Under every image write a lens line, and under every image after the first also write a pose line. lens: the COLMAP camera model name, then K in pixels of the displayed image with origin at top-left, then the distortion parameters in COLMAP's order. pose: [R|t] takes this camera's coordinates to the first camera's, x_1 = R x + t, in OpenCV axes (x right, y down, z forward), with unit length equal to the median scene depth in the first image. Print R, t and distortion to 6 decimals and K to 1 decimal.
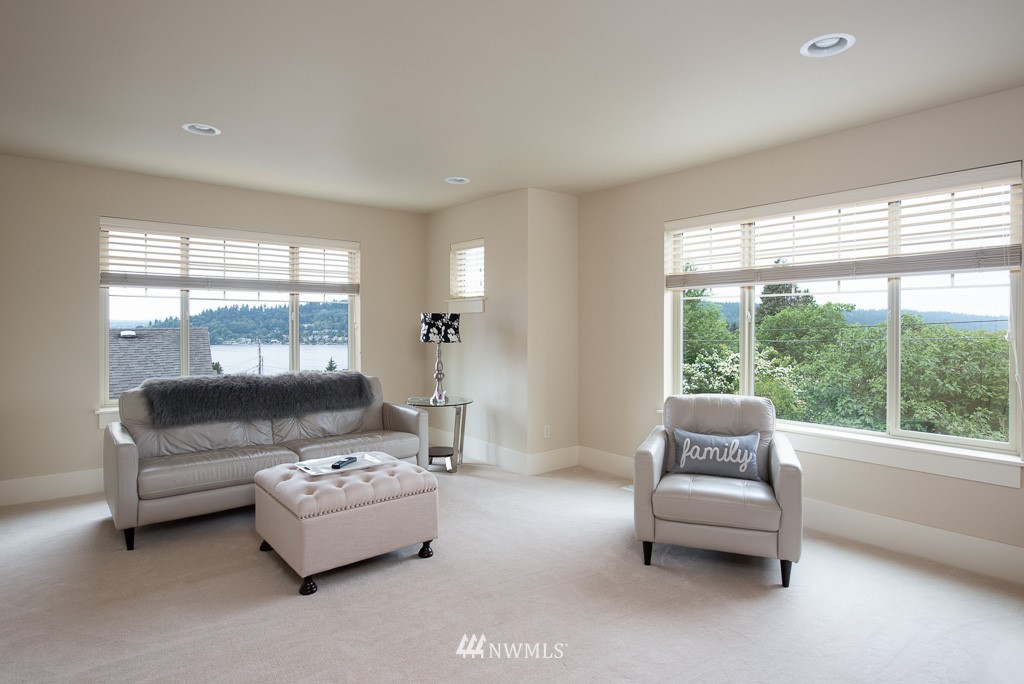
lens RADIAL K [[555.0, 0, 510.7], [0, 555.0, 333.9], [0, 0, 1]] dist [-0.003153, -0.000900]
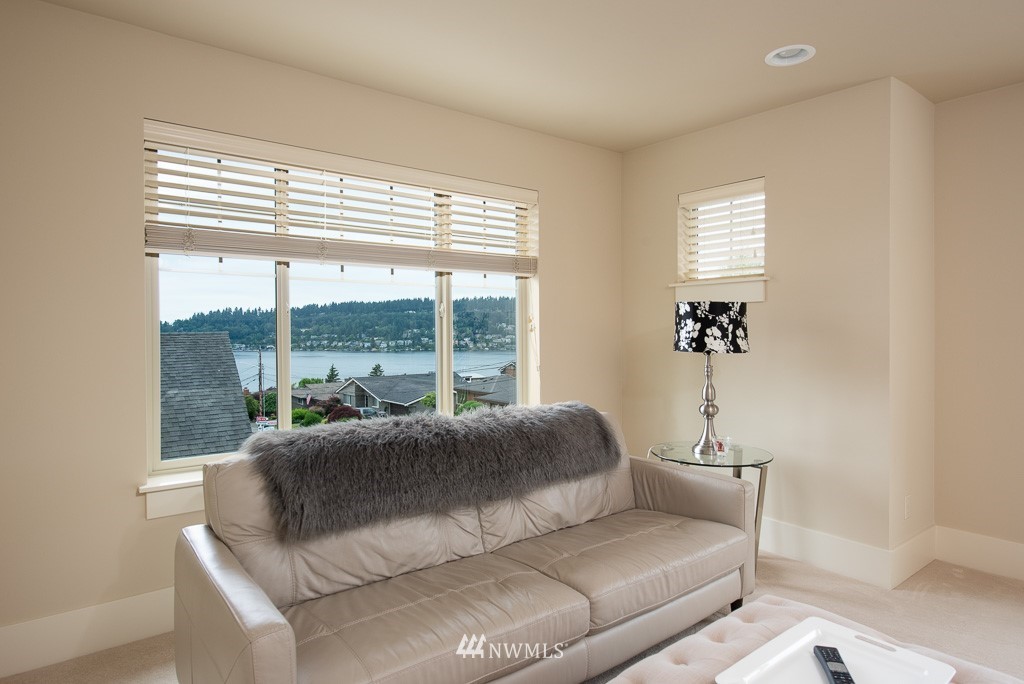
lens RADIAL K [[597.9, 0, 513.3], [0, 597.9, 343.1], [0, 0, 1]] dist [-0.015132, -0.000563]
pose [[0.999910, -0.003079, -0.013086, -0.334243], [0.003181, 0.999965, 0.007742, 0.000090], [0.013061, -0.007783, 0.999884, 0.380259]]
